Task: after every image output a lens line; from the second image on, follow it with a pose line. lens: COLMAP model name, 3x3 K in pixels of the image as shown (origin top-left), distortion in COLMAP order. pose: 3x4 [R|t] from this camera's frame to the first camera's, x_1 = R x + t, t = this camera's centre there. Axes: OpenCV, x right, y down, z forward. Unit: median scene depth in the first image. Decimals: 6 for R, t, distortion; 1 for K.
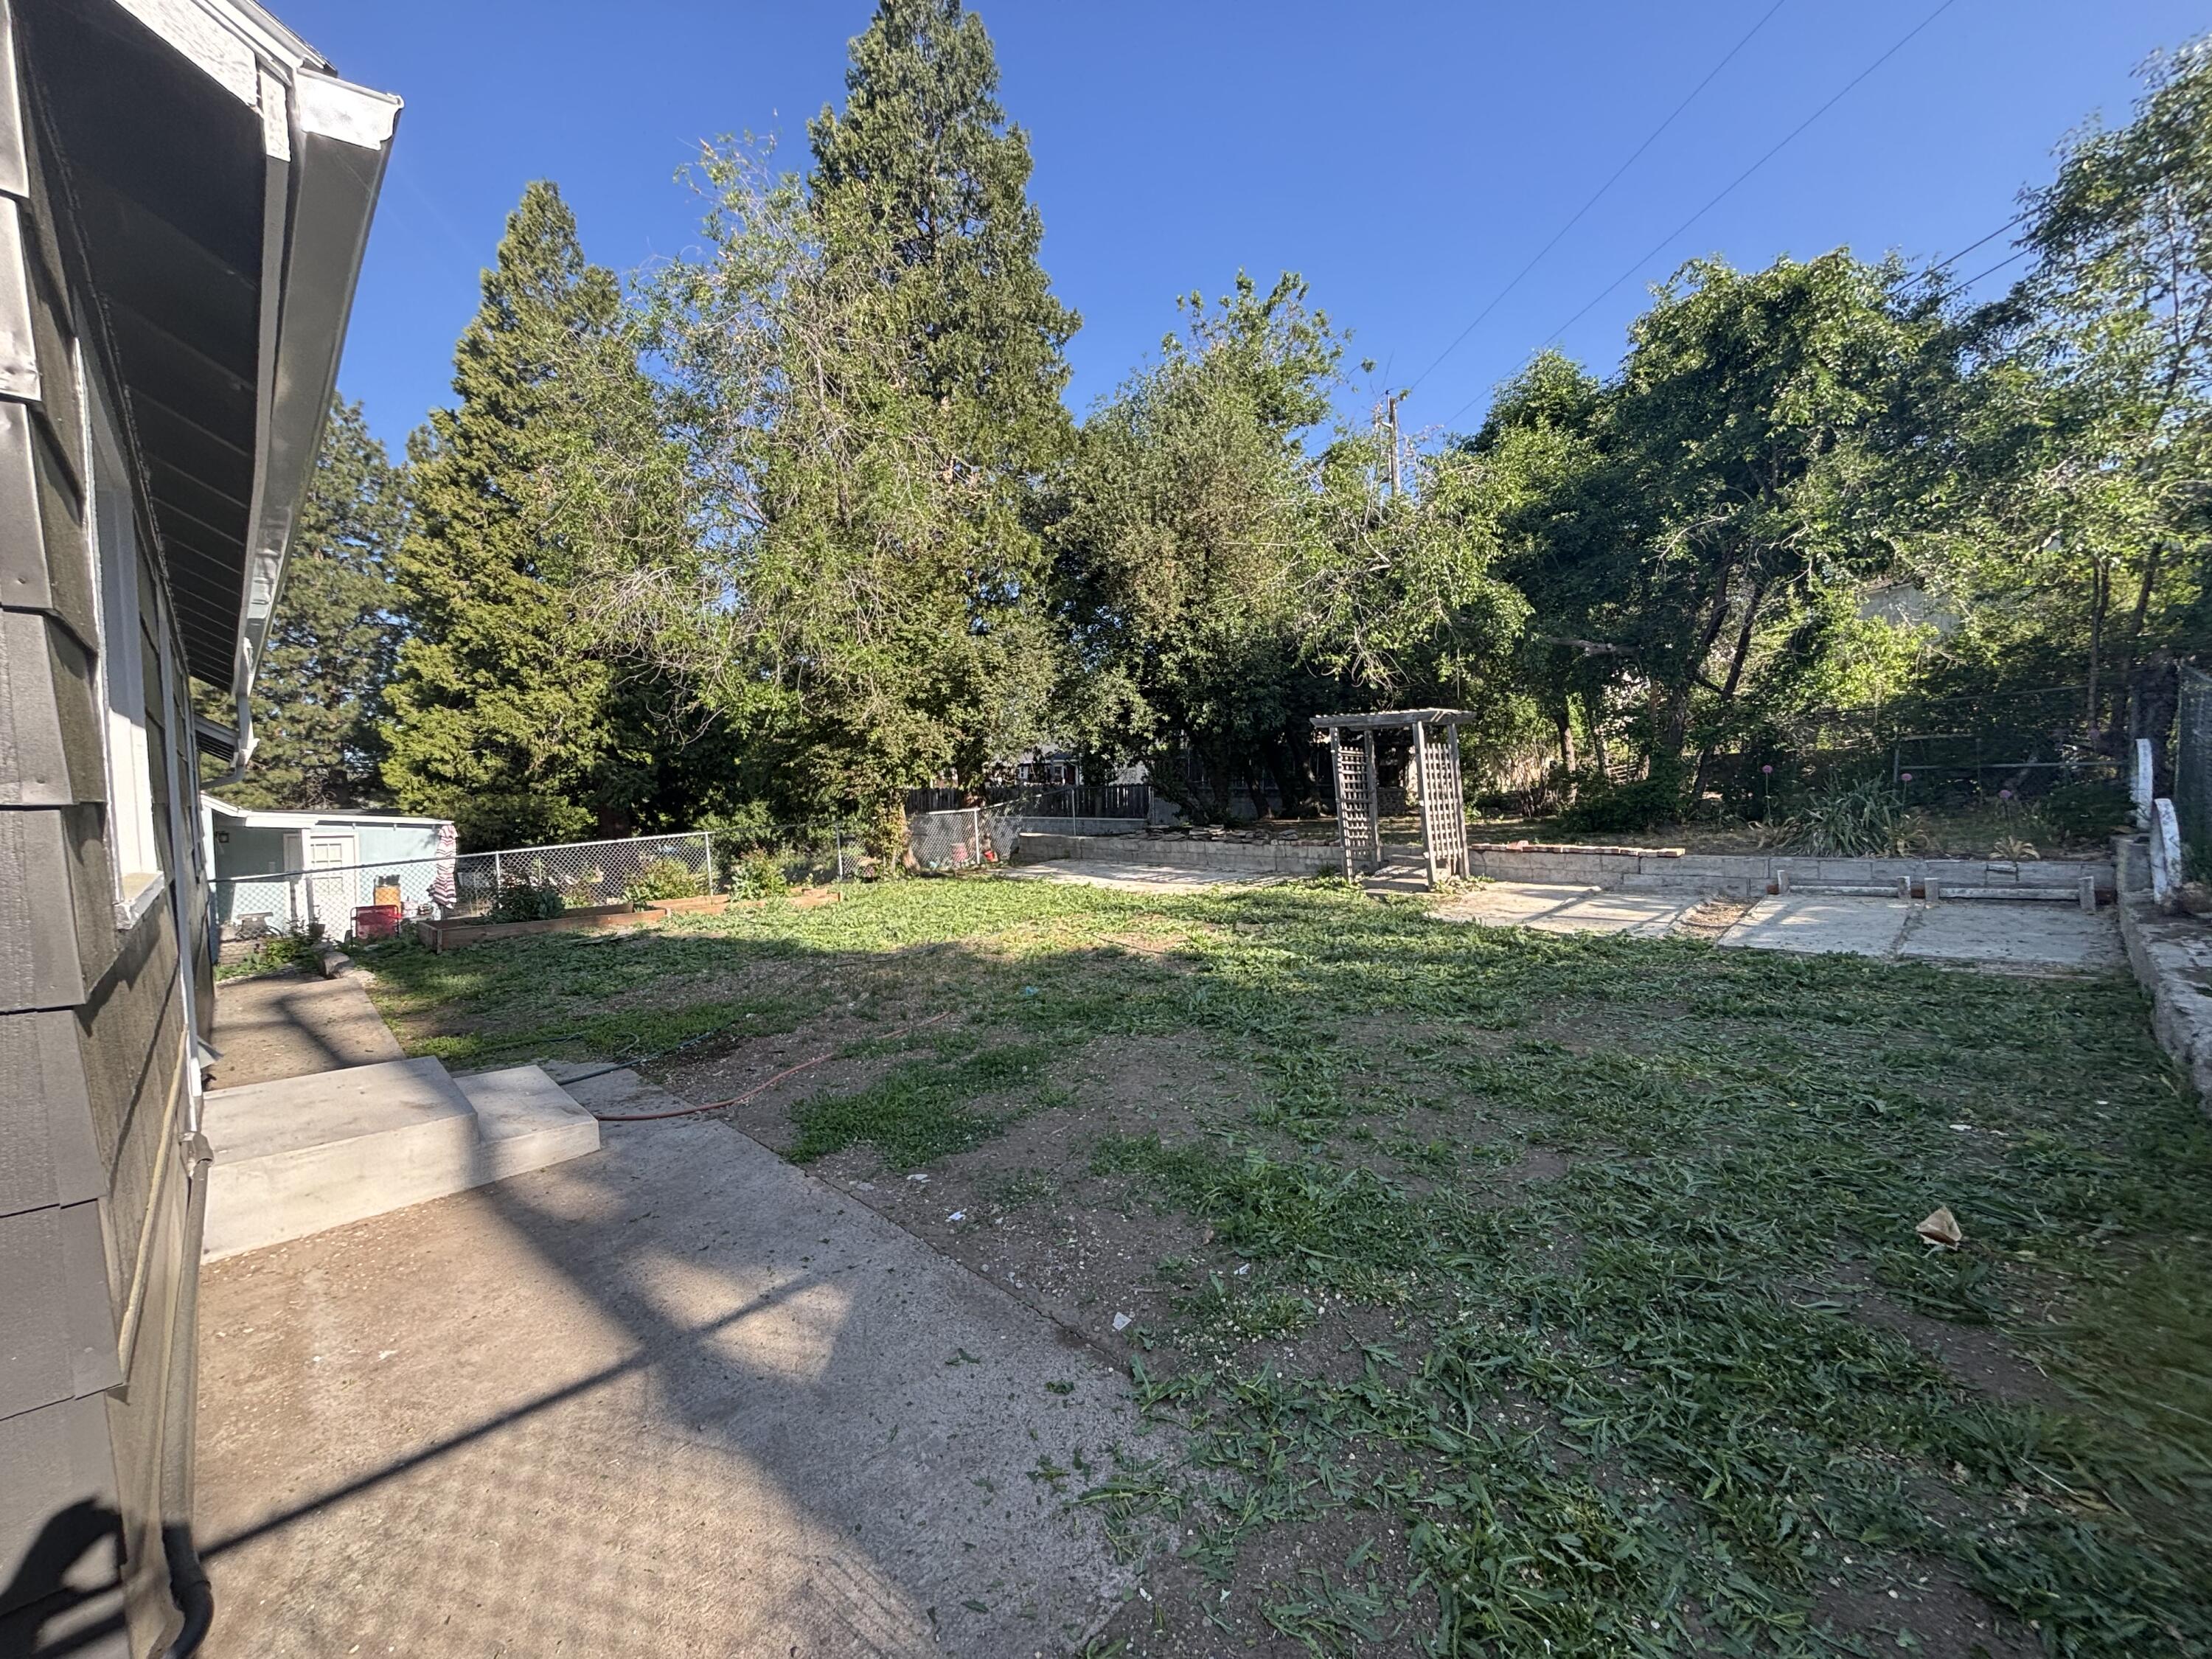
lens RADIAL K [[888.1, 0, 1108.3], [0, 888.1, 829.0], [0, 0, 1]] dist [-0.002203, 0.000719]
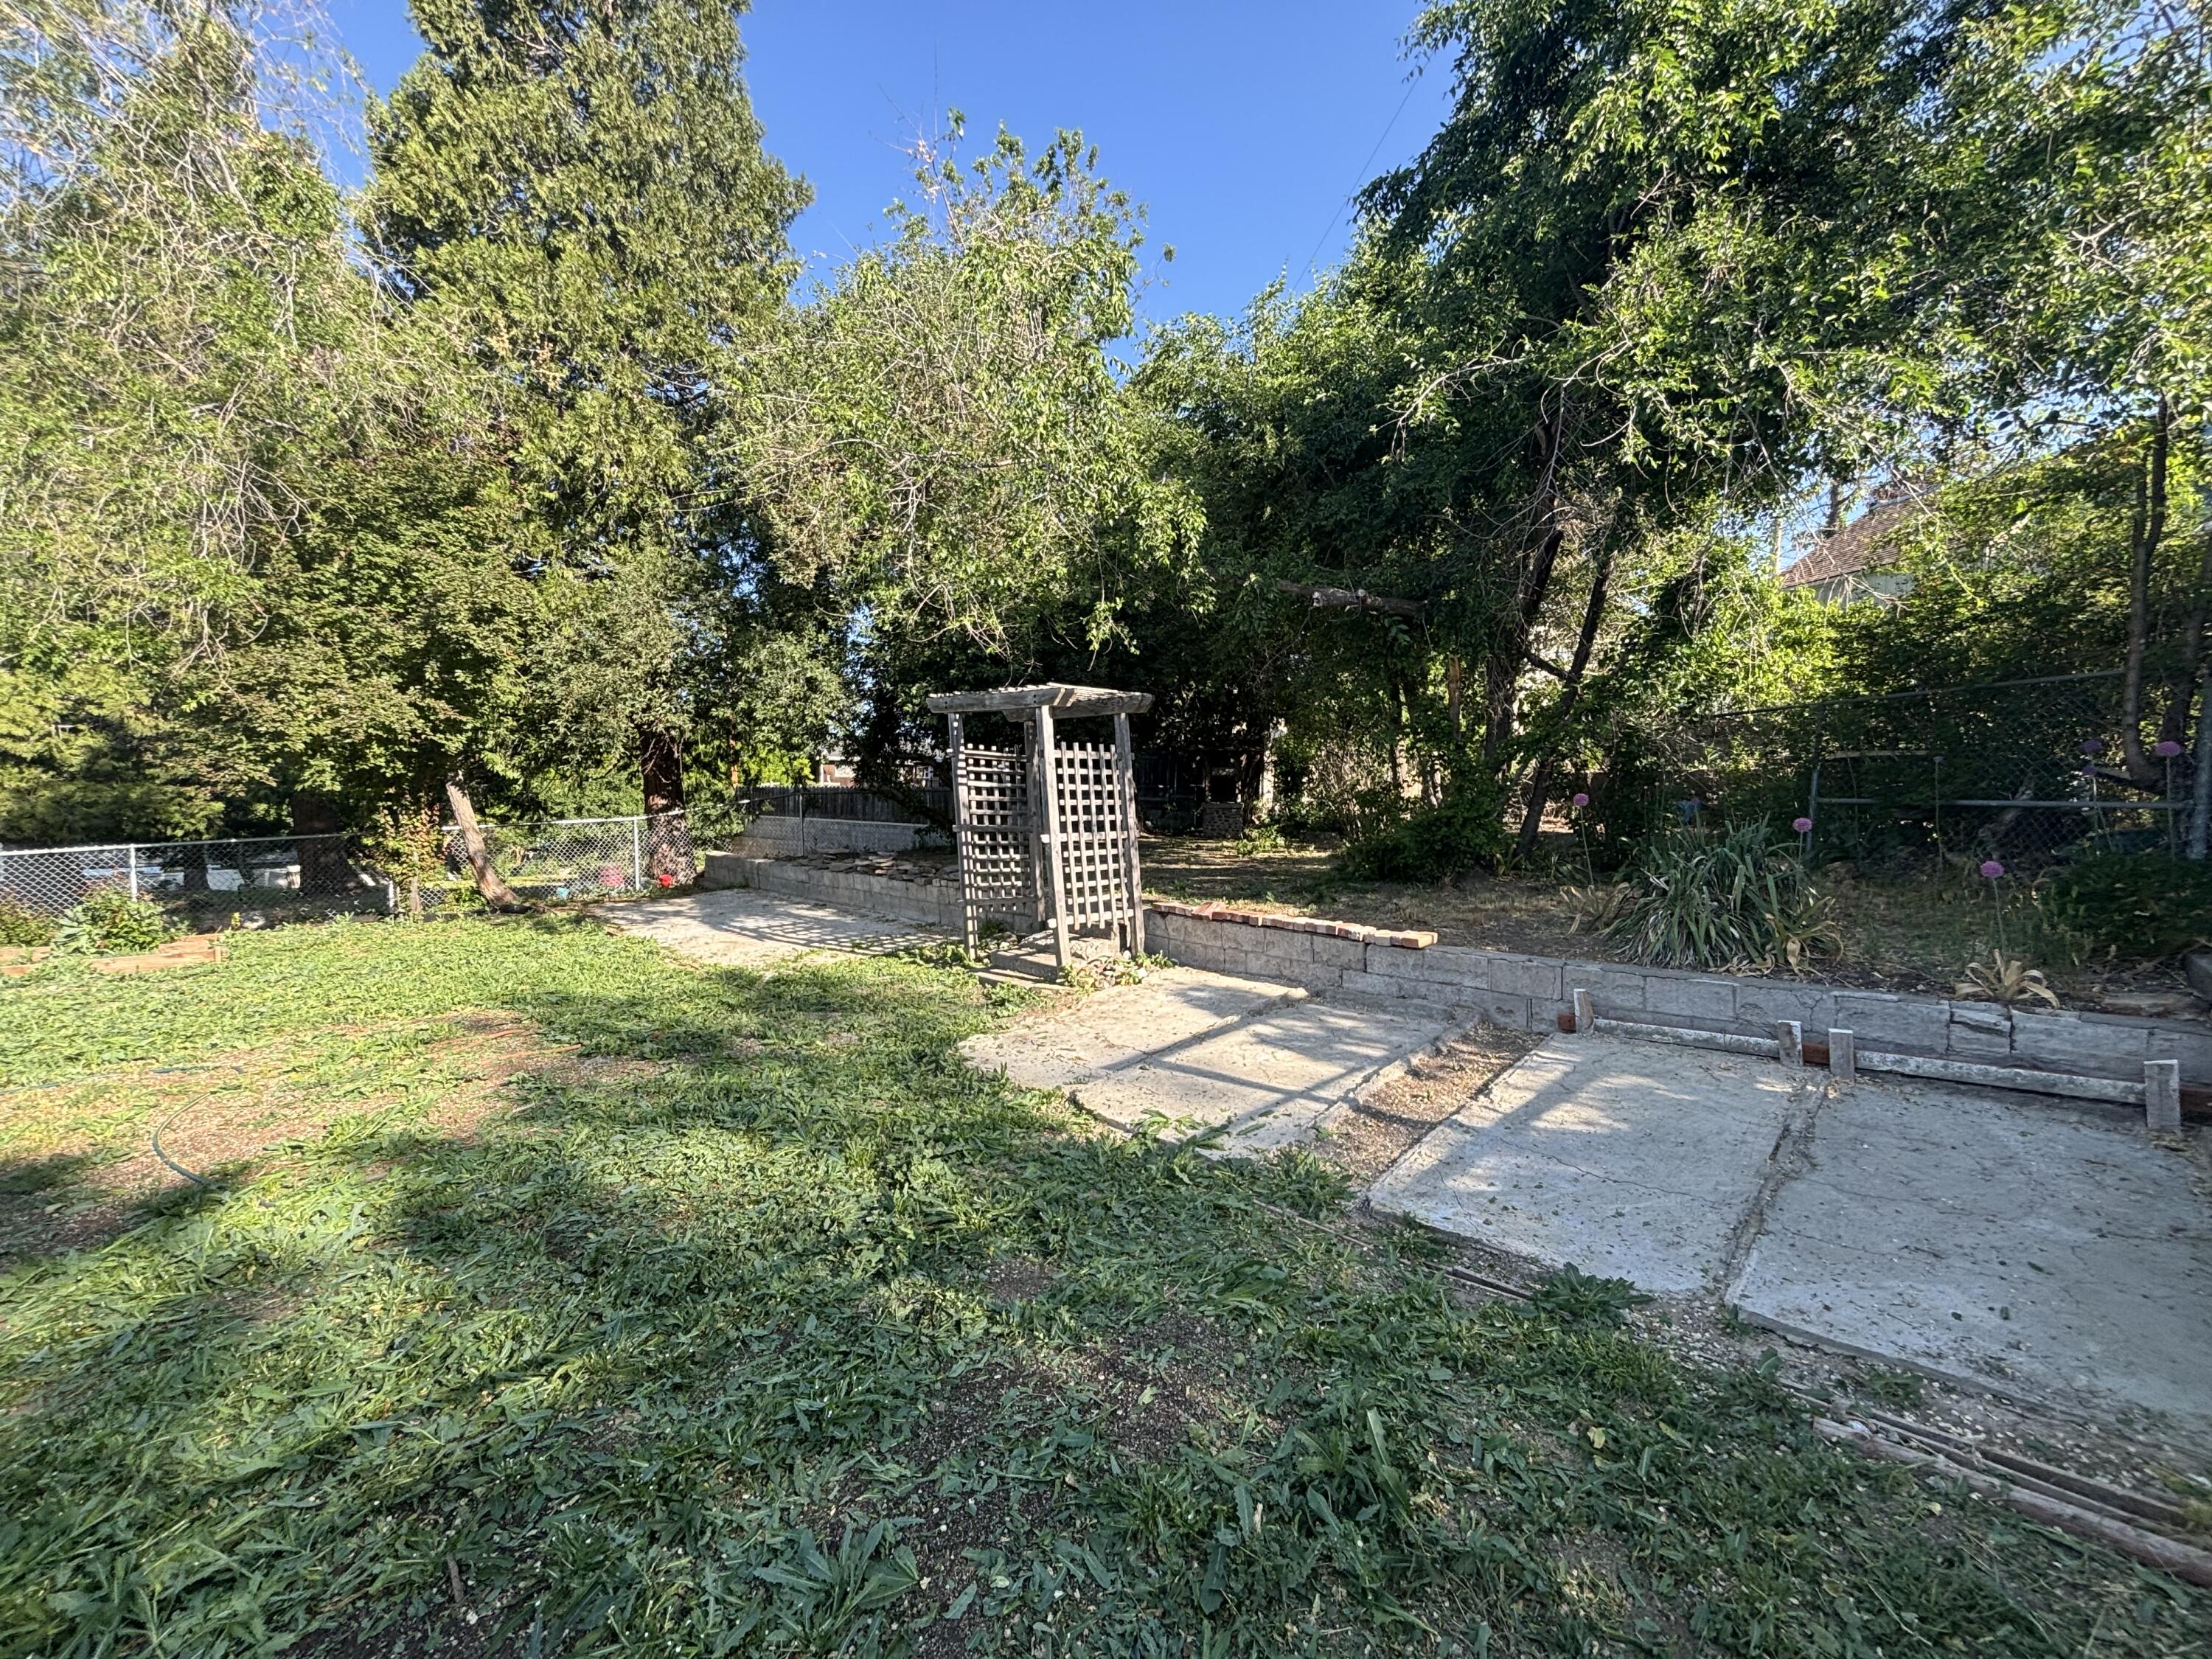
lens RADIAL K [[888.1, 0, 1103.7], [0, 888.1, 826.6], [0, 0, 1]] dist [-0.002203, 0.000719]
pose [[0.999408, 0.025059, 0.023580, 0.376915], [-0.024967, 0.999679, -0.004203, -0.036040], [-0.023678, 0.003612, 0.999713, 0.385772]]
